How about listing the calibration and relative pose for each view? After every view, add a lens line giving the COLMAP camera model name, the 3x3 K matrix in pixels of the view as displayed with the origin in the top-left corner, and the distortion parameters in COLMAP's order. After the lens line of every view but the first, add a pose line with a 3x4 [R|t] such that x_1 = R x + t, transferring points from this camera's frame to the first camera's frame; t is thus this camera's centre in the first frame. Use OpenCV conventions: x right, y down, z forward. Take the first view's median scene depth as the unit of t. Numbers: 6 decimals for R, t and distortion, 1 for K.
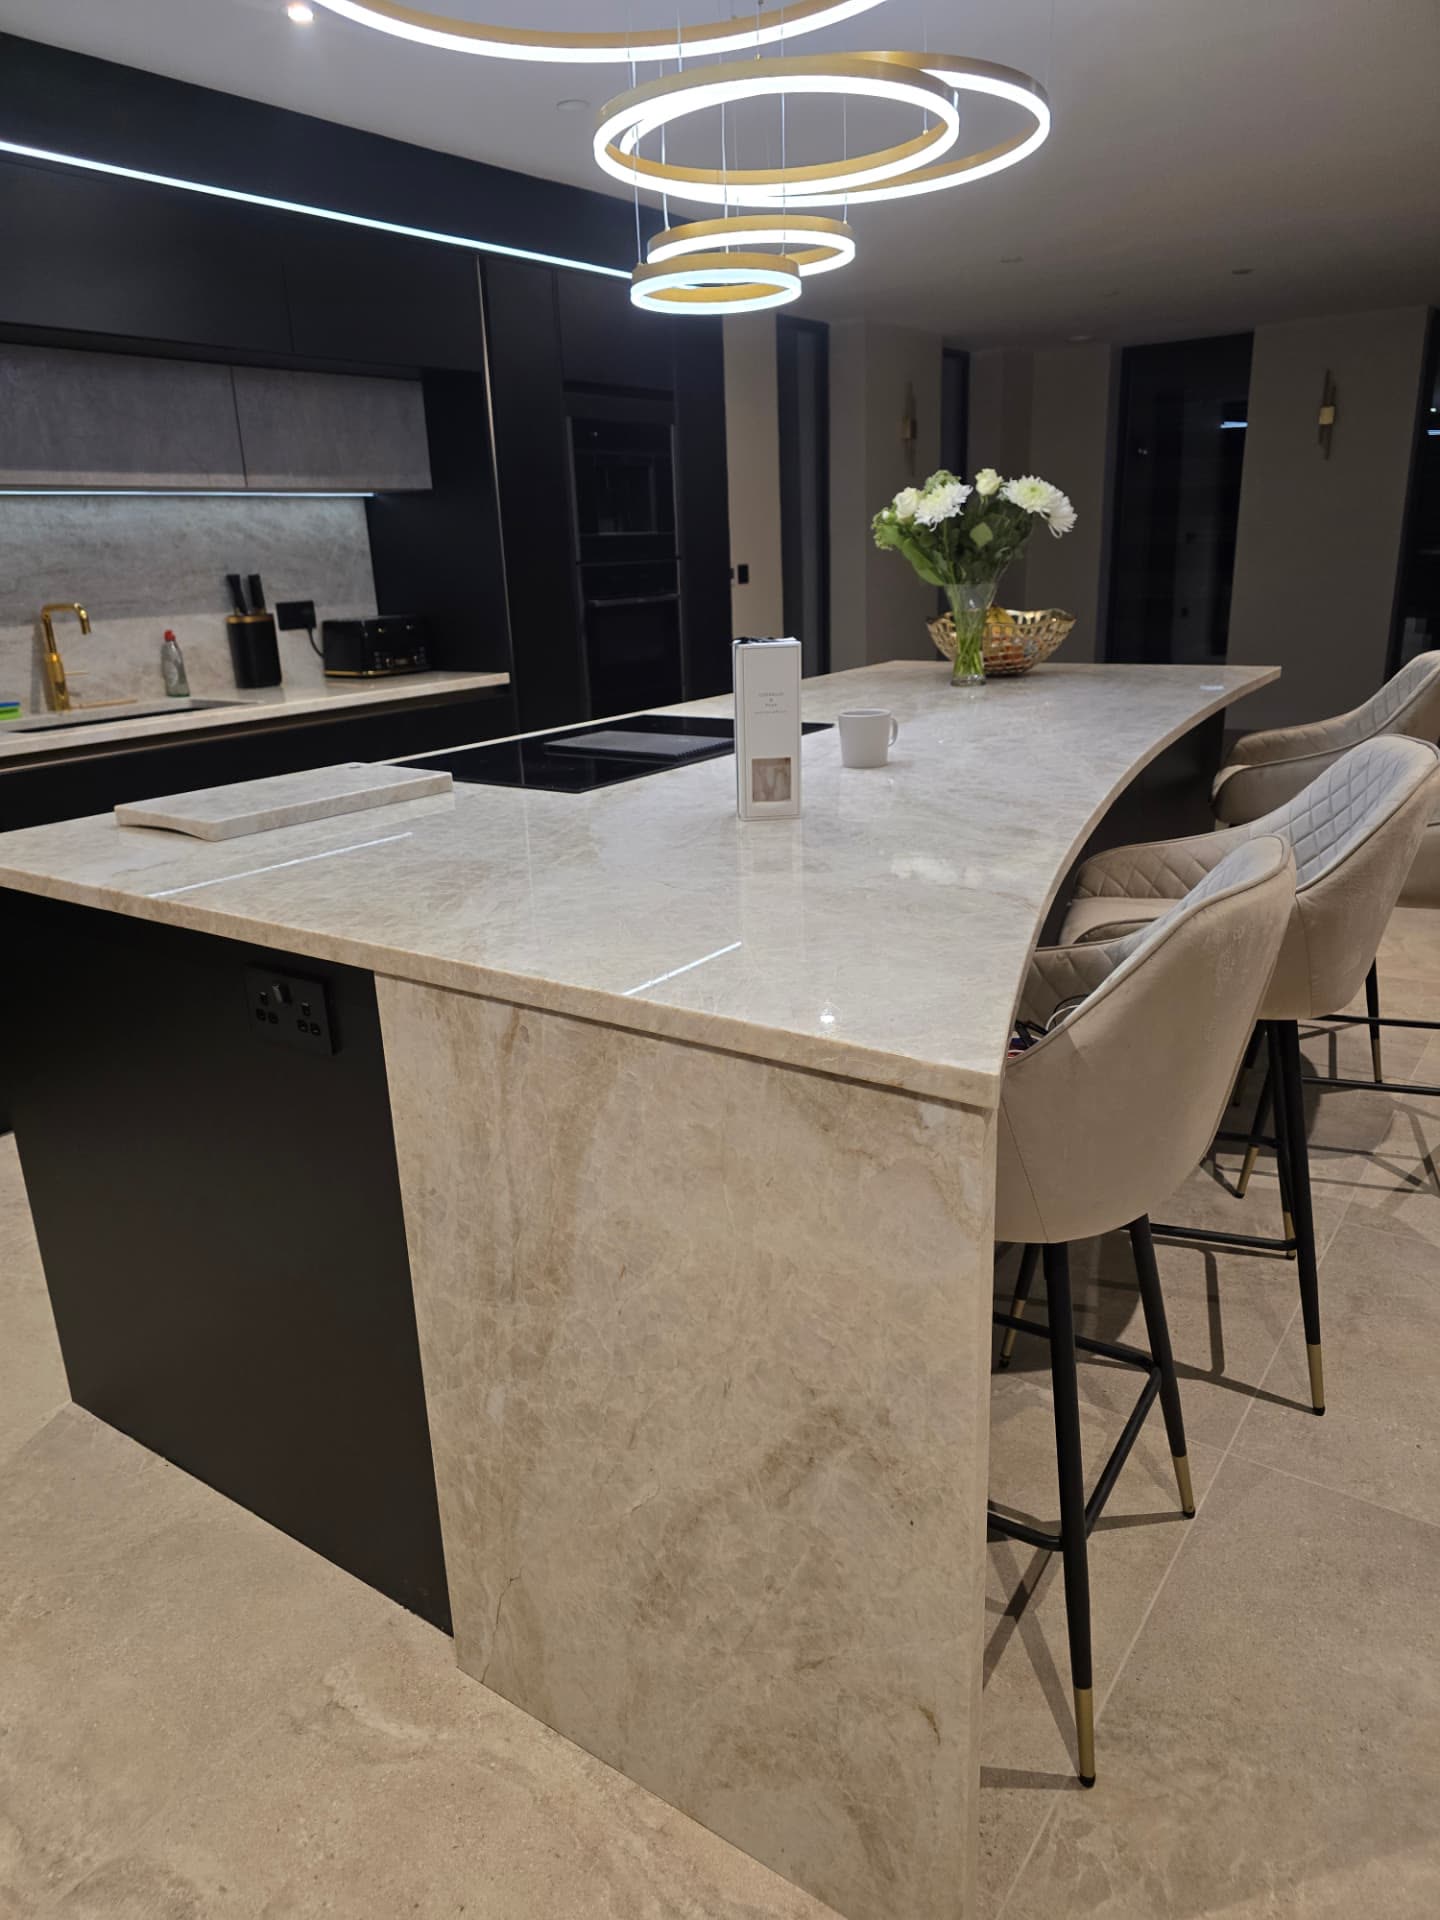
lens RADIAL K [[1285.4, 0, 695.8], [0, 1285.4, 957.9], [0, 0, 1]] dist [0.038676, -0.029153]
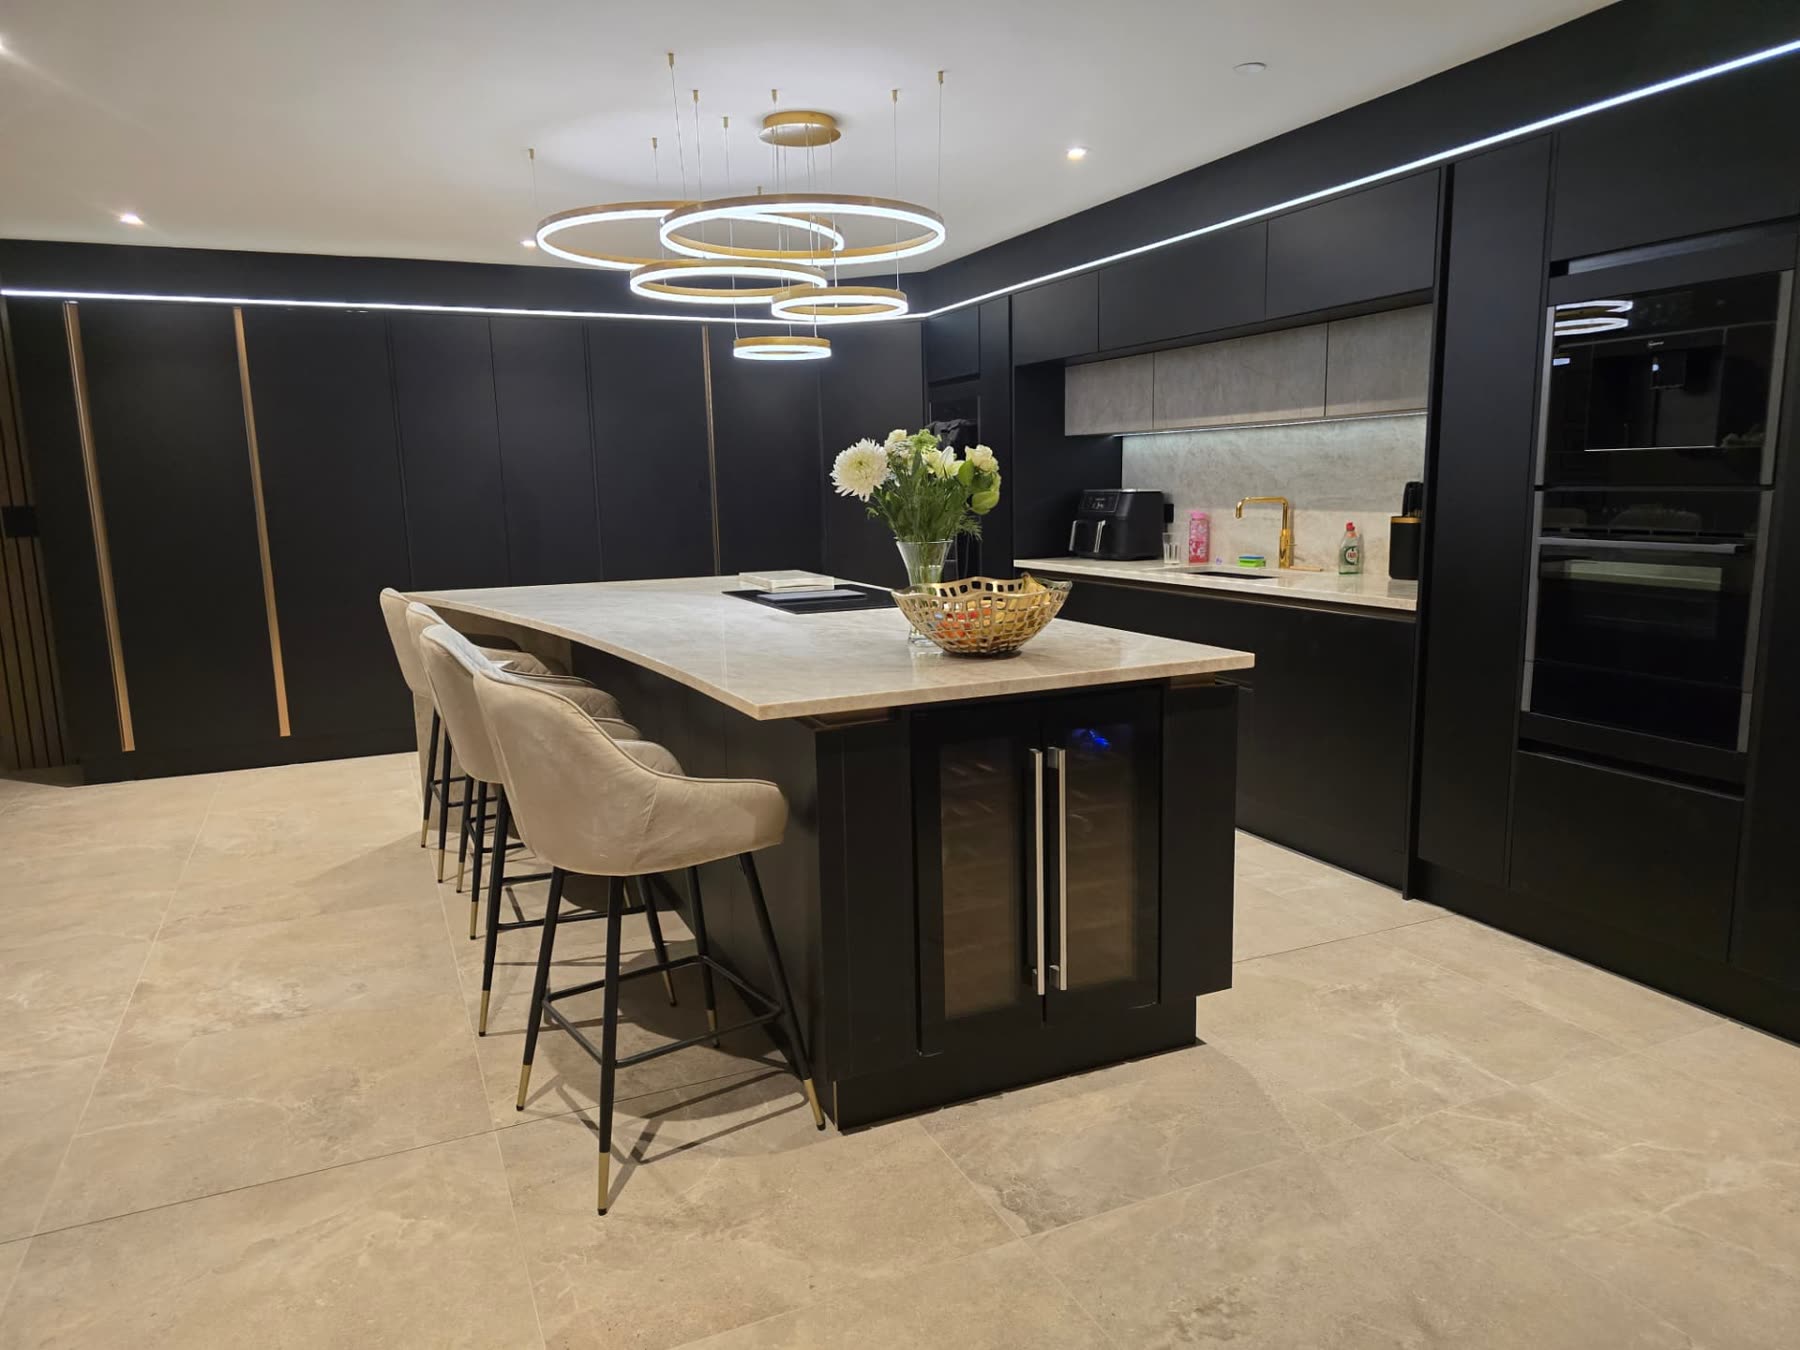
lens RADIAL K [[1205.1, 0, 908.9], [0, 1205.1, 679.2], [0, 0, 1]] dist [0.038676, -0.029153]
pose [[-0.488036, 0.196229, -0.850479, 2.085389], [-0.223922, 0.913639, 0.339296, -1.035603], [0.843611, 0.356030, -0.401949, 2.888719]]
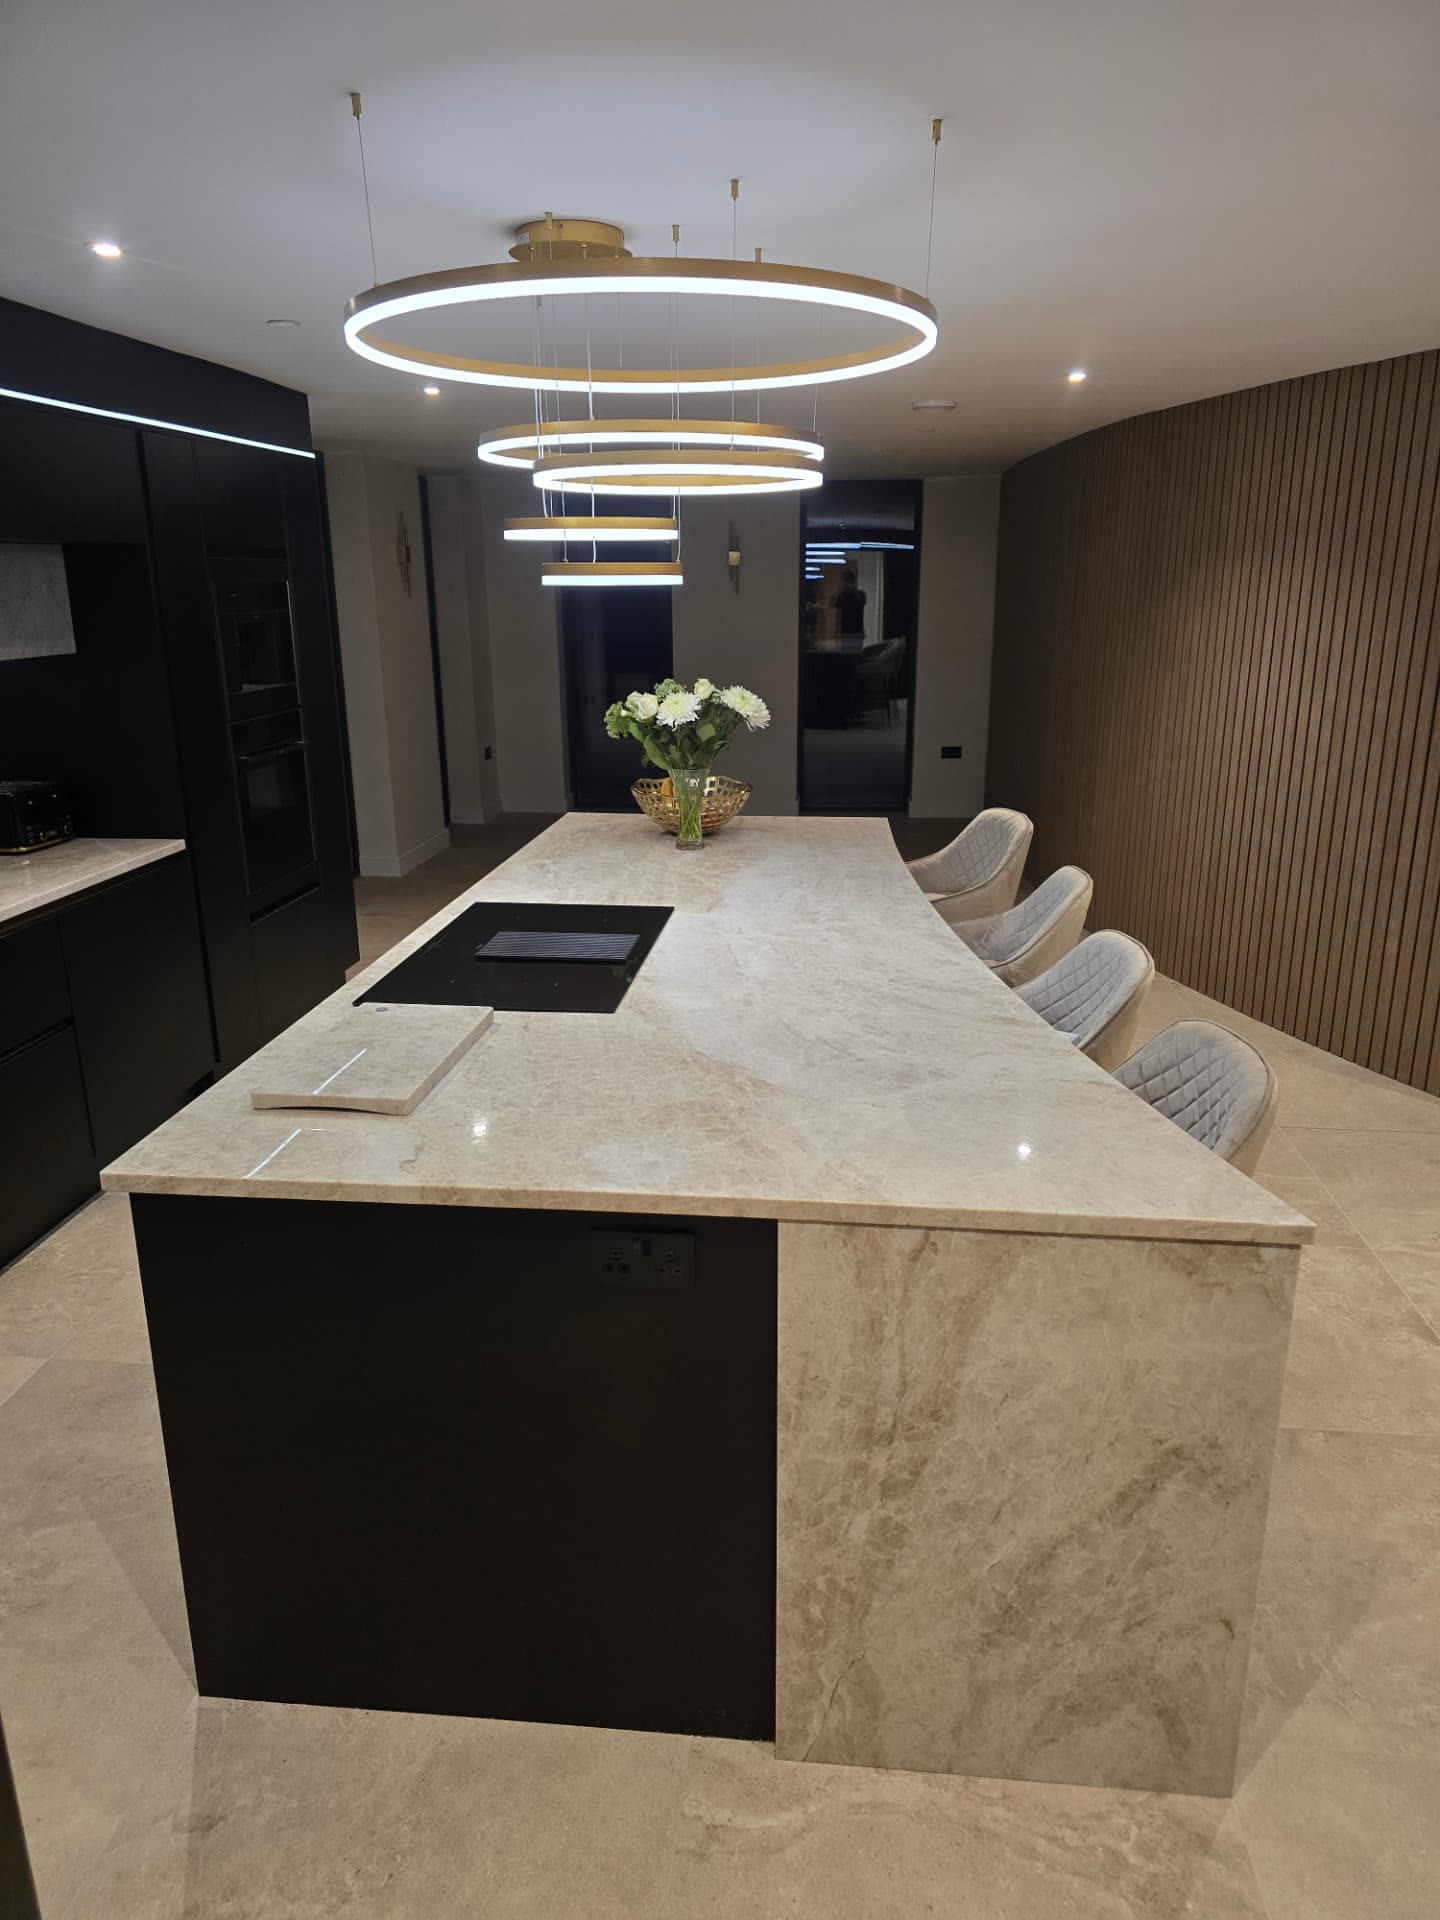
lens RADIAL K [[1285.4, 0, 716.7], [0, 1285.4, 952.0], [0, 0, 1]] dist [0.038676, -0.029153]
pose [[0.868877, -0.100868, 0.484642, -0.759541], [0.121588, 0.992515, -0.011416, -0.210733], [-0.479863, 0.068846, 0.874638, -0.109167]]
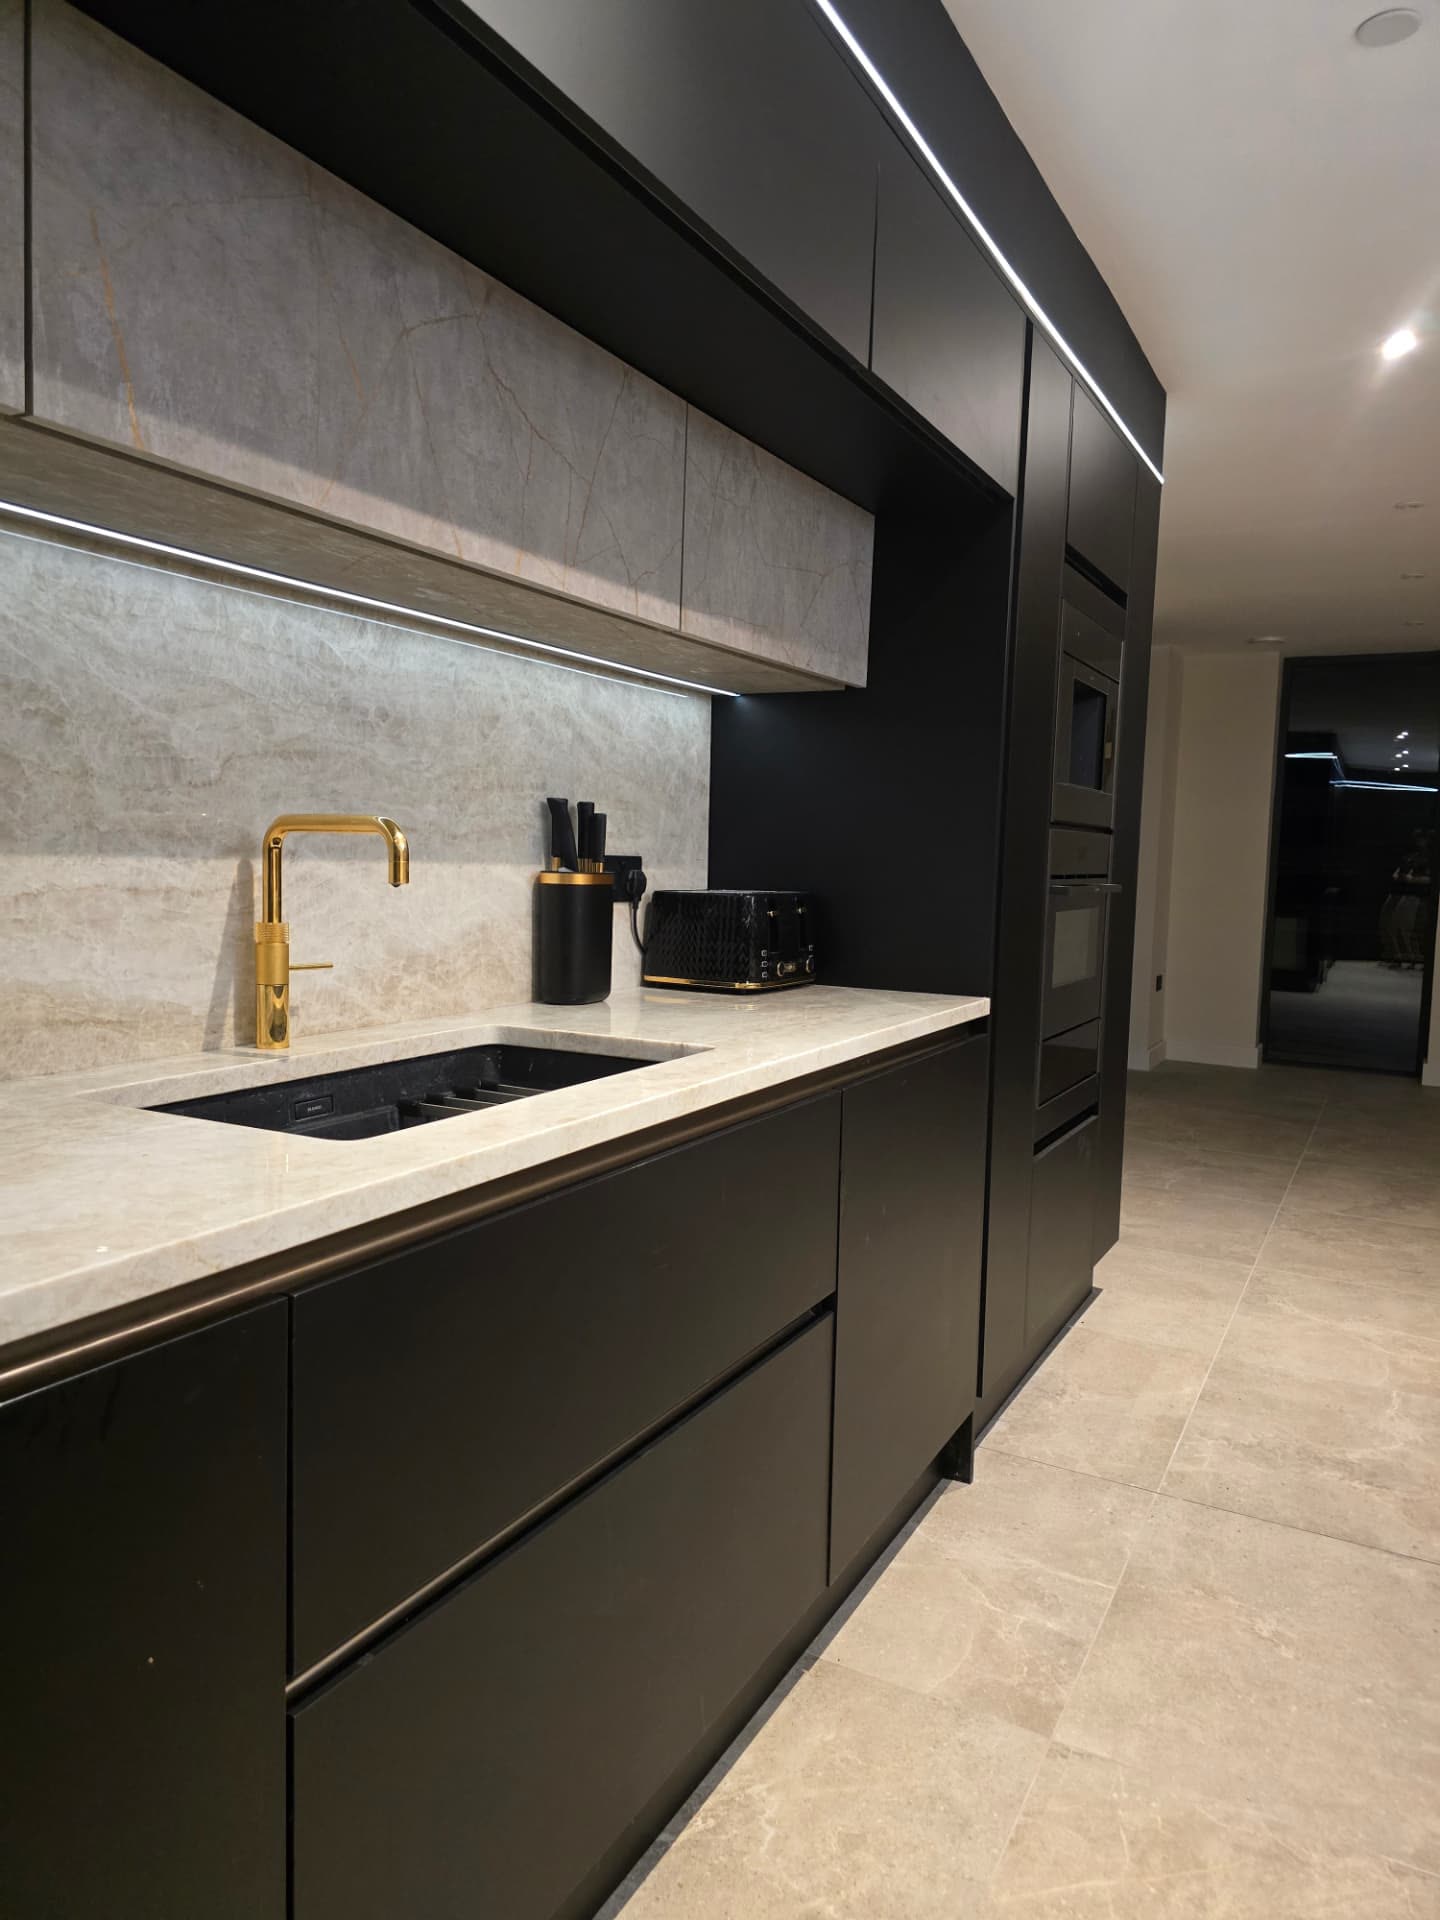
lens RADIAL K [[1285.4, 0, 714.2], [0, 1285.4, 958.2], [0, 0, 1]] dist [0.038676, -0.029153]
pose [[0.990320, 0.058341, 0.125950, -0.923342], [-0.028263, 0.973126, -0.228531, -0.288018], [-0.135898, 0.222759, 0.965355, 1.271146]]
